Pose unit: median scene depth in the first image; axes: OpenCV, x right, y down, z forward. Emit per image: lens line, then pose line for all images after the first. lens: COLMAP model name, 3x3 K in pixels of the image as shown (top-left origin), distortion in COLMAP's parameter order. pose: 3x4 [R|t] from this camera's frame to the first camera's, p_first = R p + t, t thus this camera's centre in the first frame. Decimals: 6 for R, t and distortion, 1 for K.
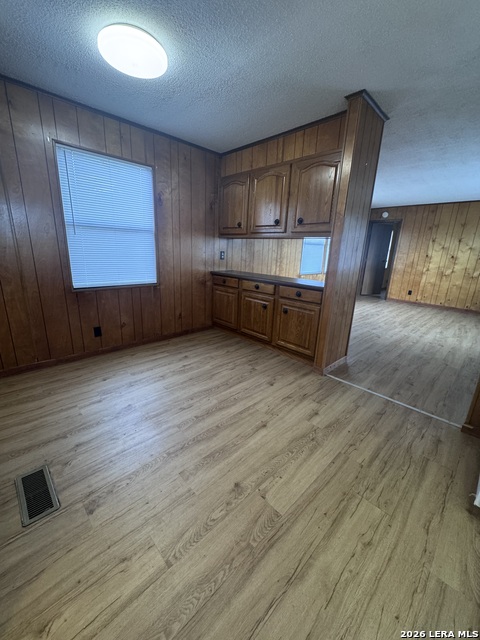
lens RADIAL K [[256.7, 0, 240.6], [0, 256.7, 319.8], [0, 0, 1]] dist [-0.002714, -0.000083]
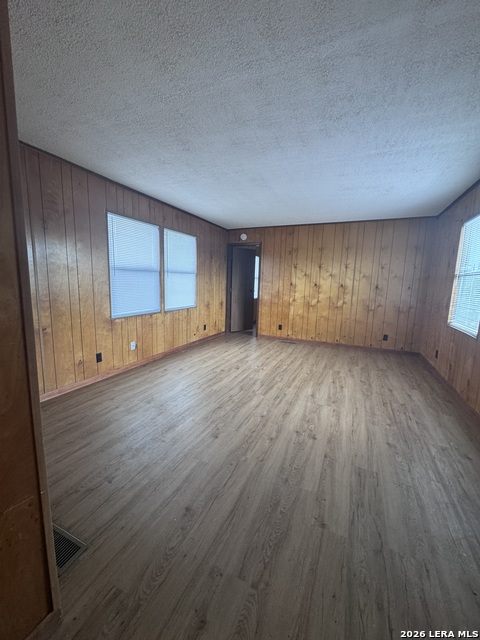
lens RADIAL K [[256.7, 0, 241.7], [0, 256.7, 319.6], [0, 0, 1]] dist [-0.002714, -0.000083]
pose [[0.928041, -0.068189, 0.366182, 0.580586], [0.107818, 0.990191, -0.088861, -0.169561], [-0.356531, 0.121948, 0.926291, 0.643622]]
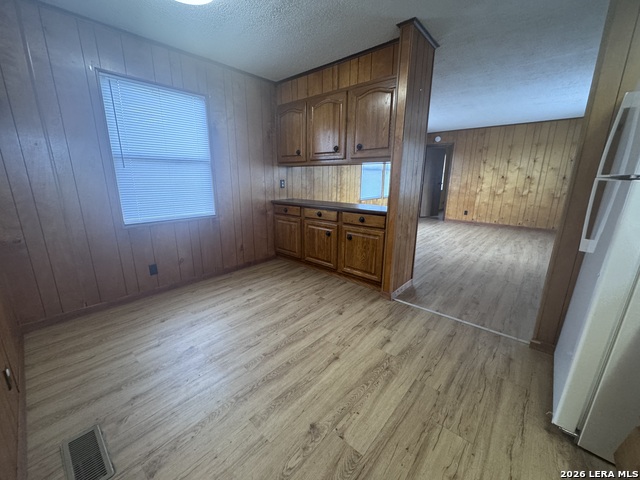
lens RADIAL K [[256.7, 0, 320.0], [0, 256.7, 239.8], [0, 0, 1]] dist [-0.002714, -0.000083]
pose [[0.996310, -0.052236, 0.068104, -0.007843], [0.054064, 0.998217, -0.025281, -0.006104], [-0.066662, 0.028869, 0.997358, 0.021749]]
